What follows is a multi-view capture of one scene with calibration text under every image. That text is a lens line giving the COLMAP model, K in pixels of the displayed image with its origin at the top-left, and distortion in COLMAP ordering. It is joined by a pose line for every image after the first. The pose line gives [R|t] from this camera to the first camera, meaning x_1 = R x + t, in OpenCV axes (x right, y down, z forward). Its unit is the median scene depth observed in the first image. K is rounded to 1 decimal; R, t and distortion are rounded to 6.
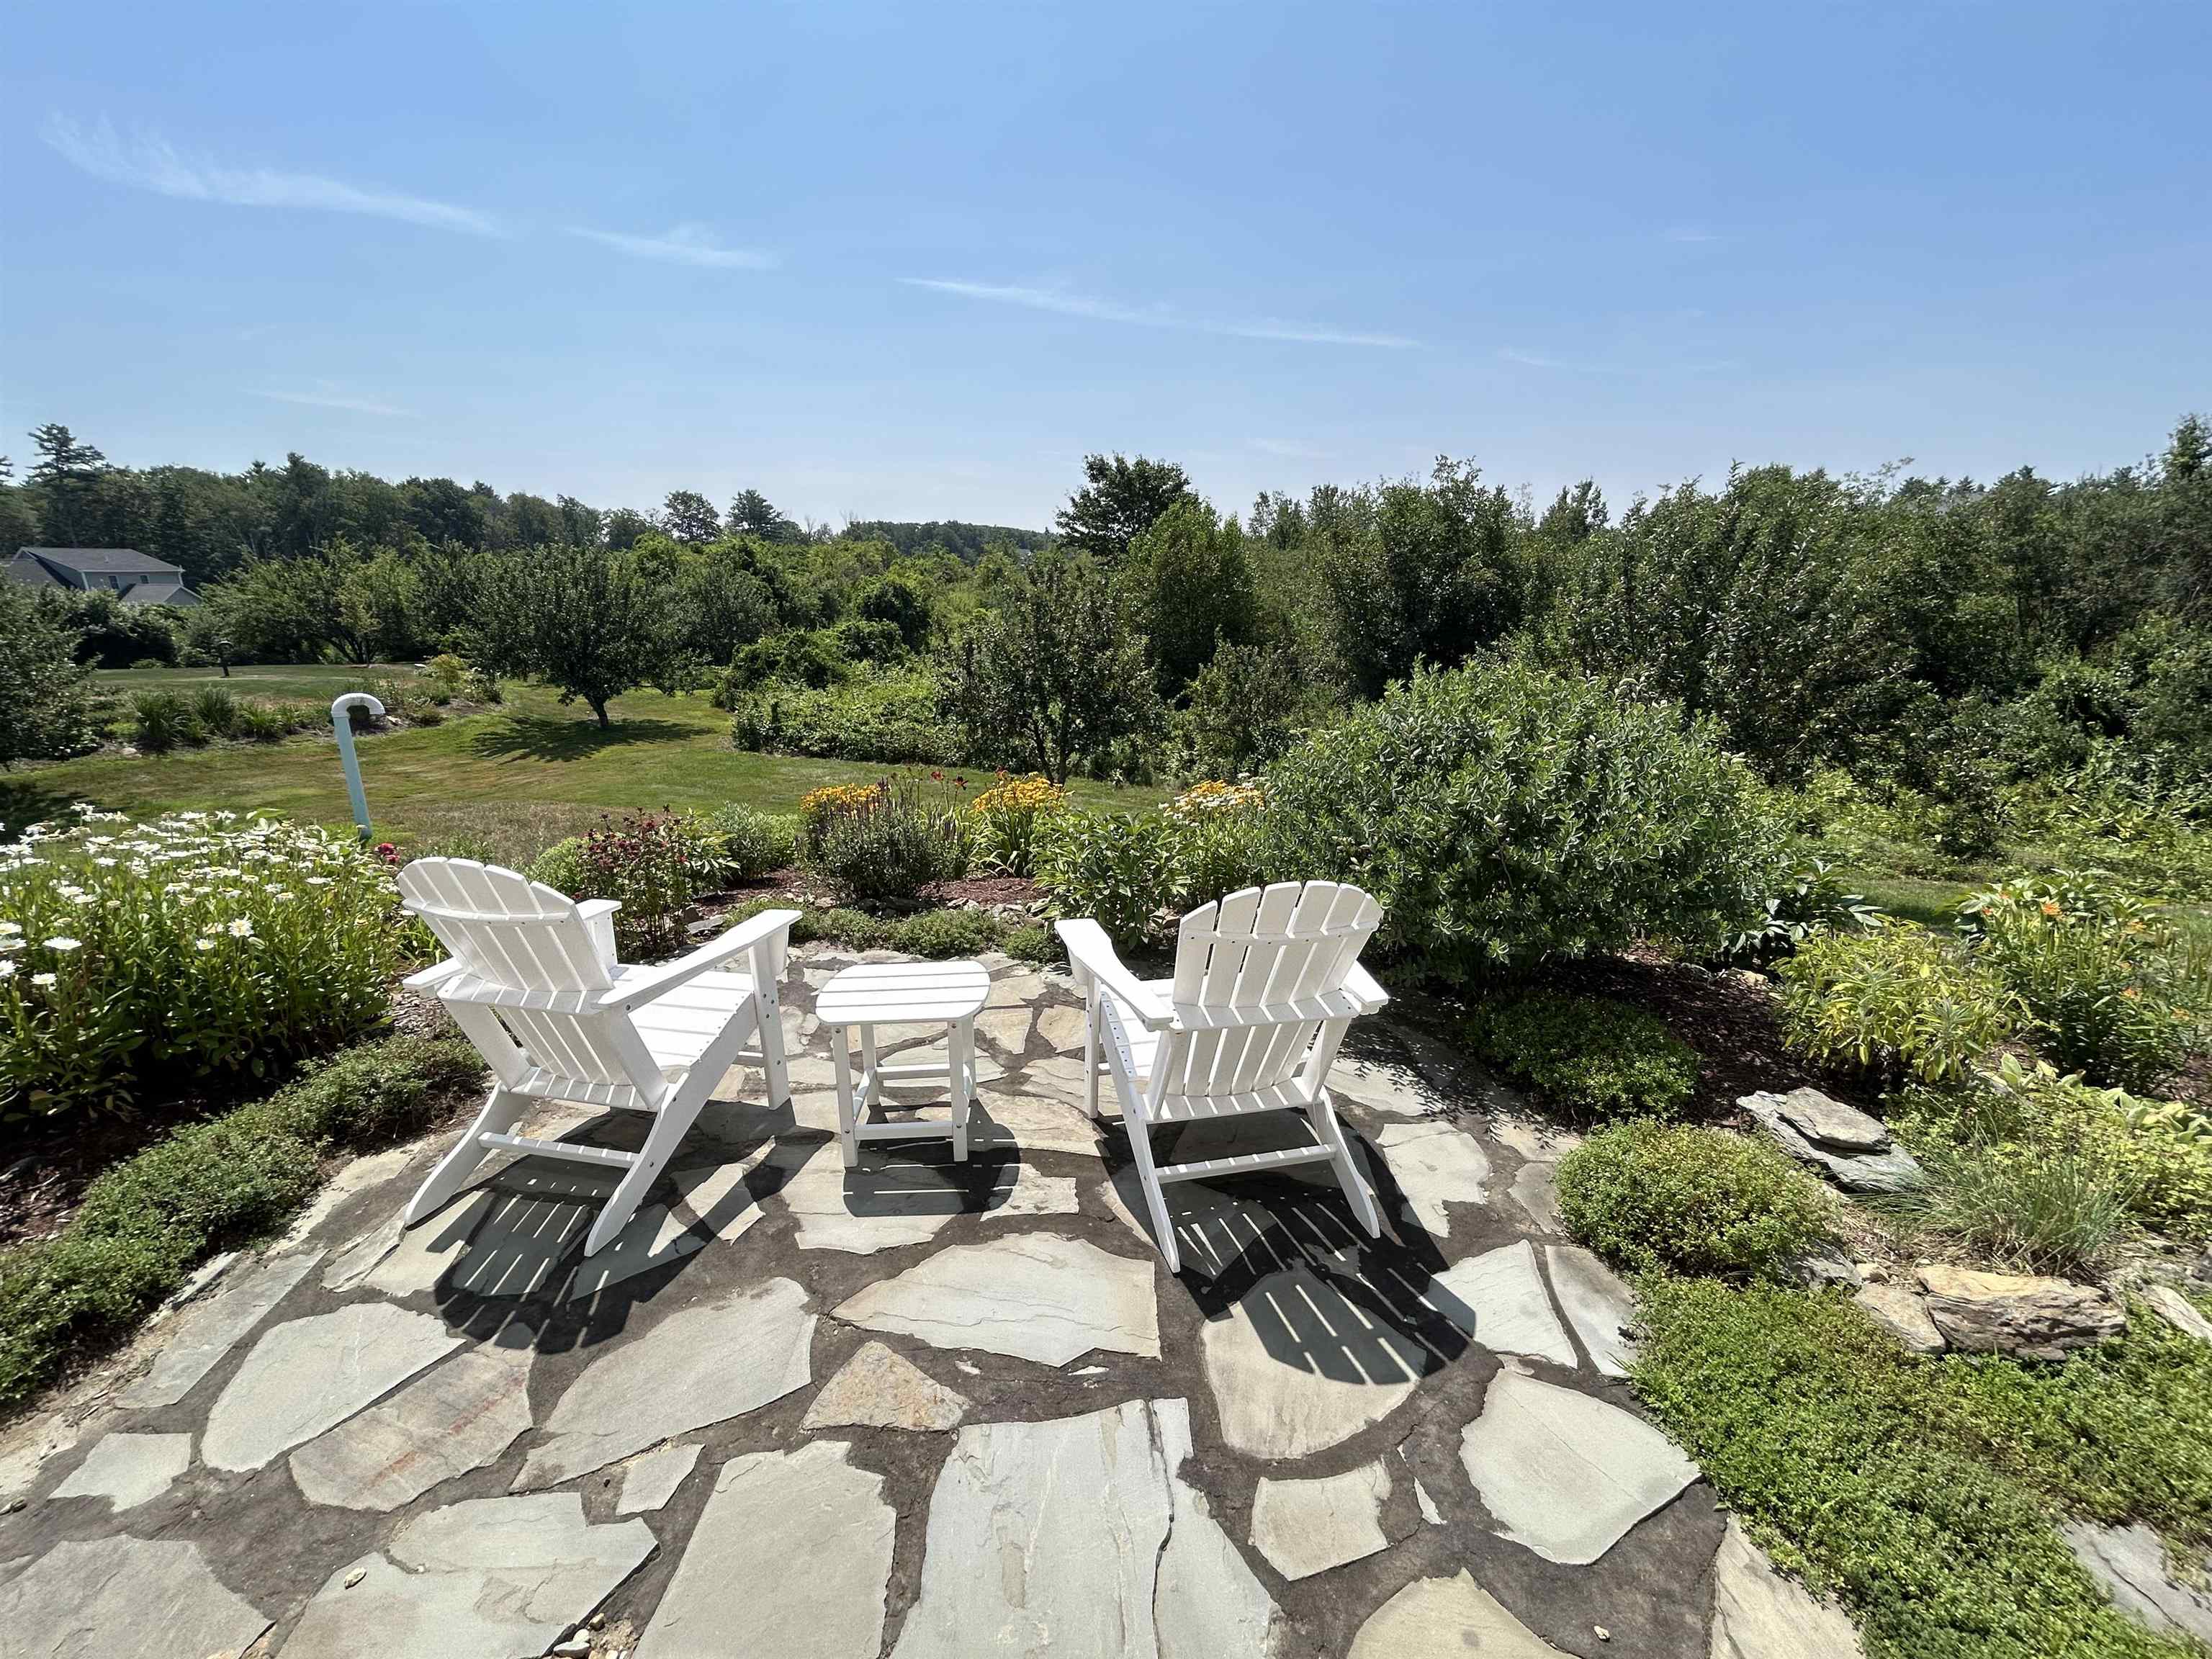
lens RADIAL K [[920.3, 0, 1106.0], [0, 920.3, 829.5], [0, 0, 1]] dist [-0.001618, 0.000018]
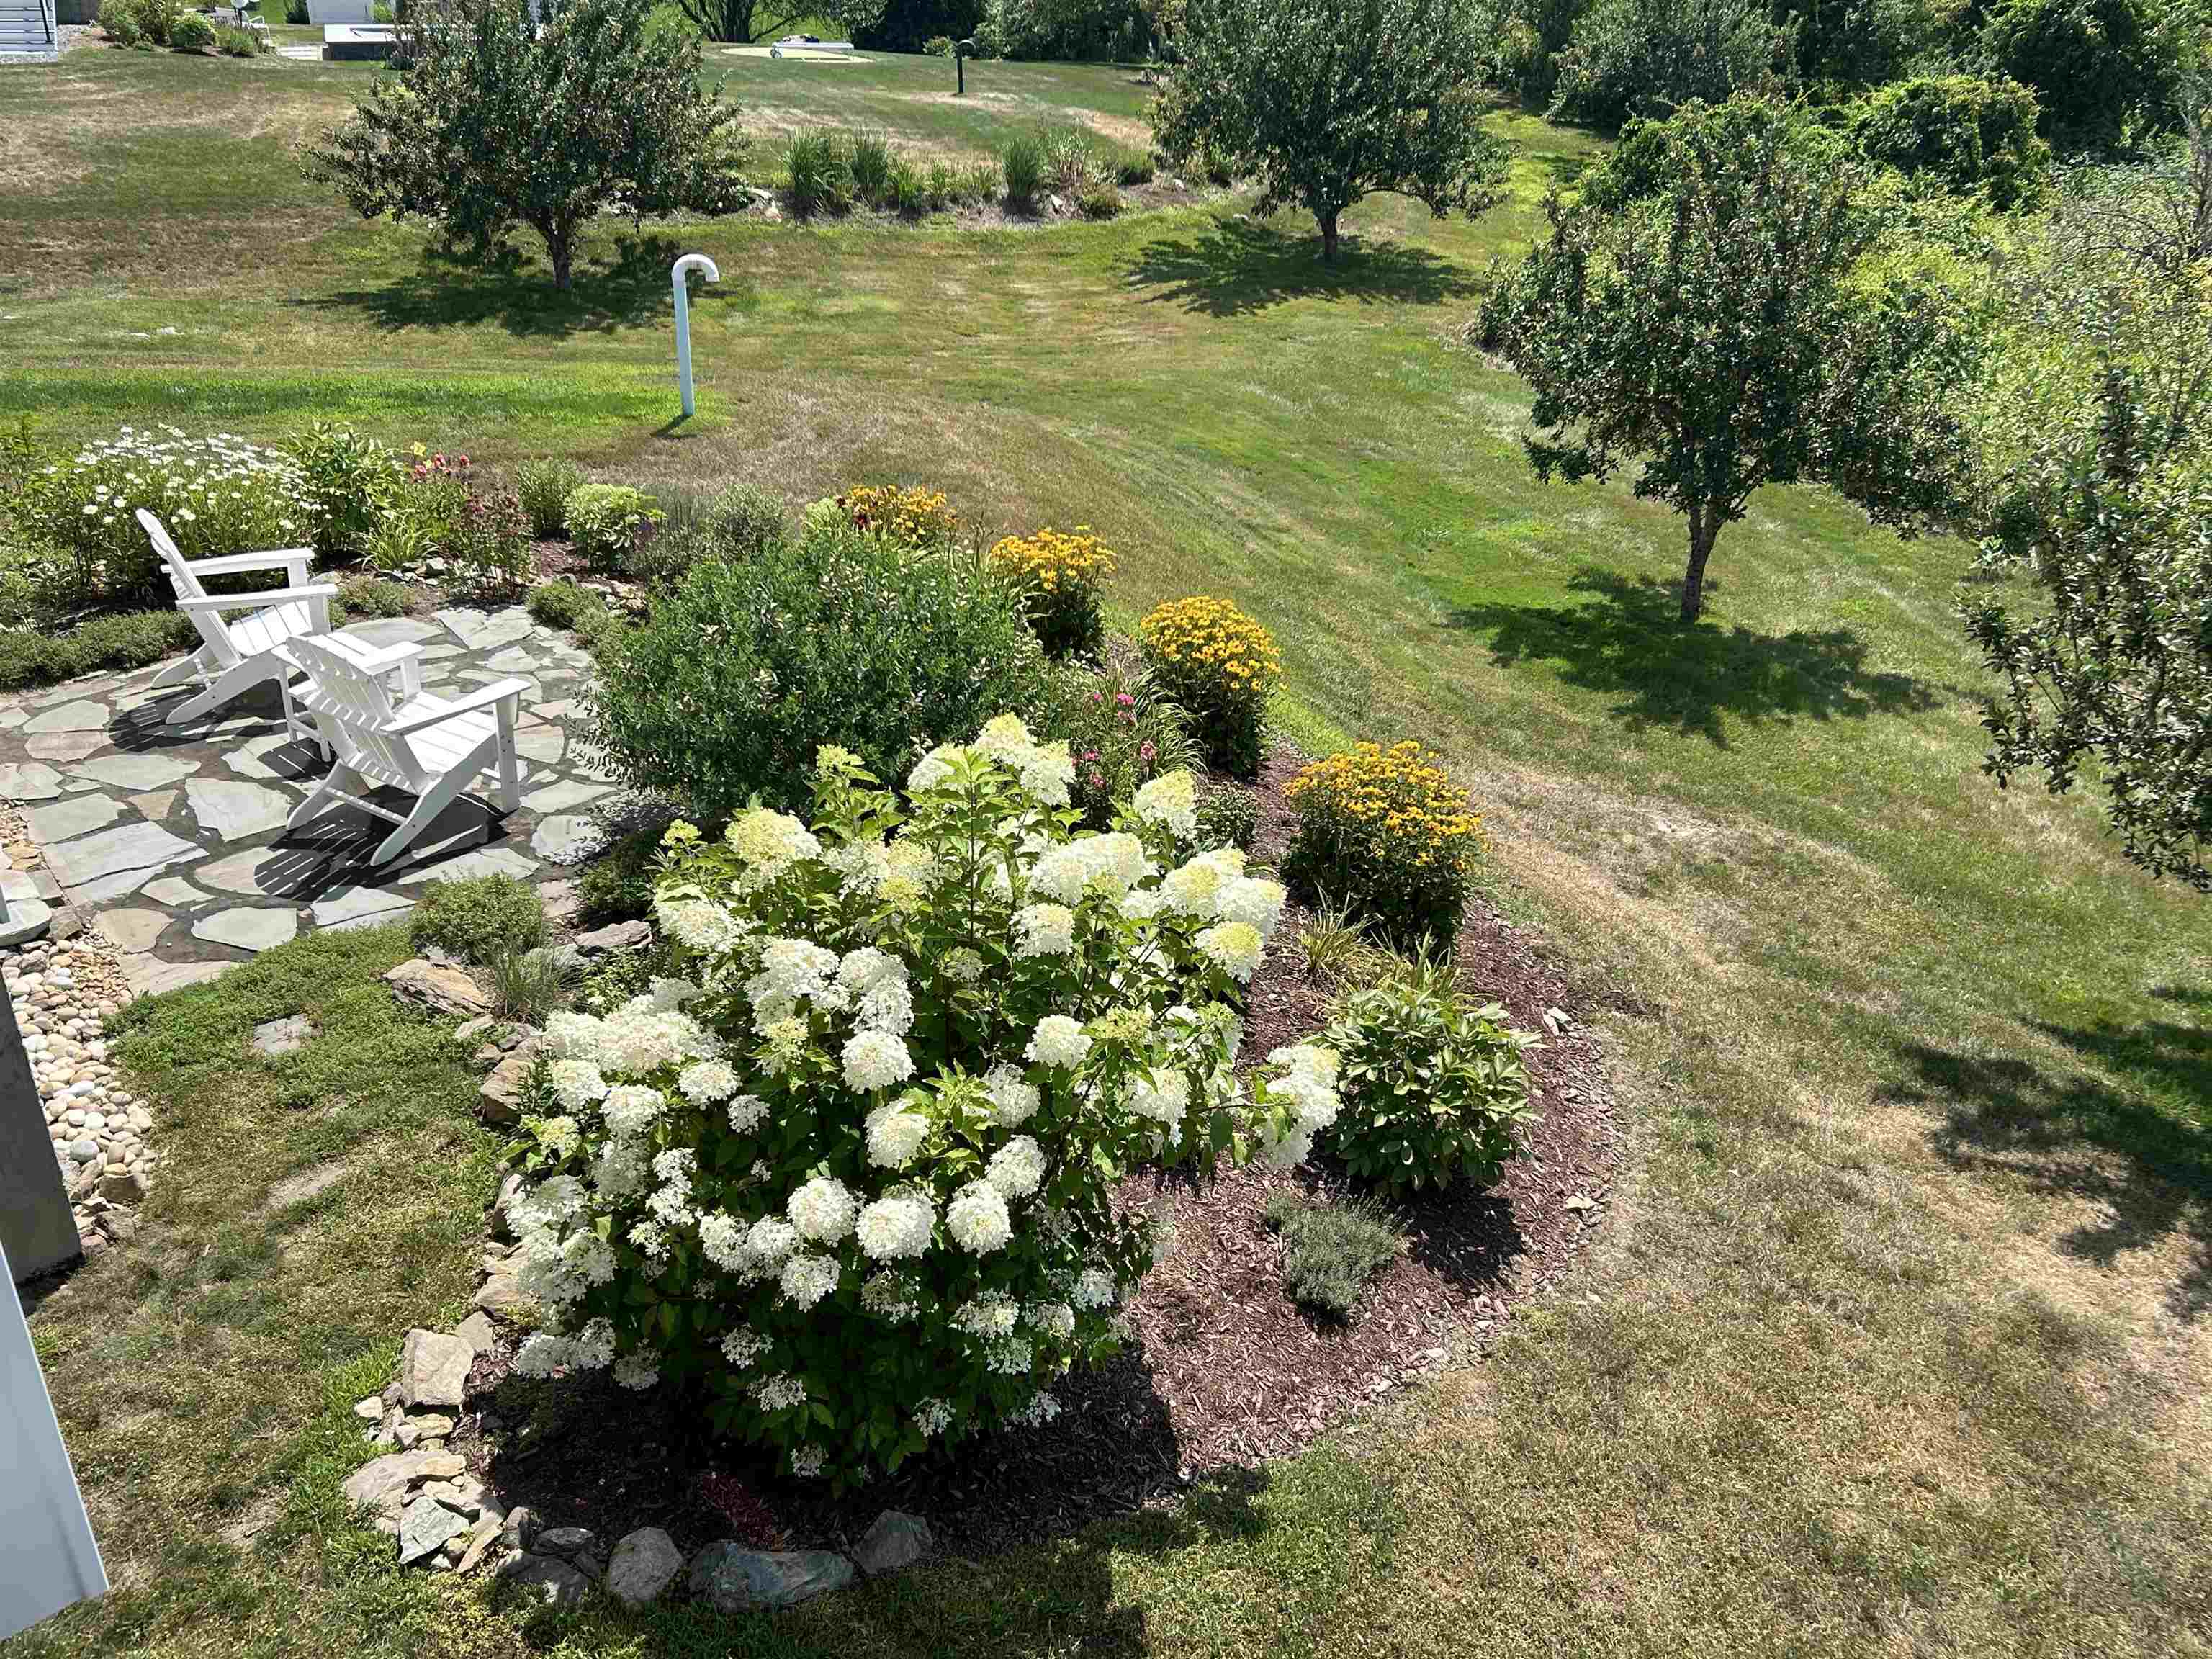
lens RADIAL K [[1975.3, 0, 1106.0], [0, 1975.3, 829.5], [0, 0, 1]] dist [0.001564, -0.001260]
pose [[0.685574, 0.346713, -0.640140, 3.513634], [-0.214742, 0.936495, 0.277242, -0.921754], [0.695611, -0.052605, 0.716490, -0.677224]]
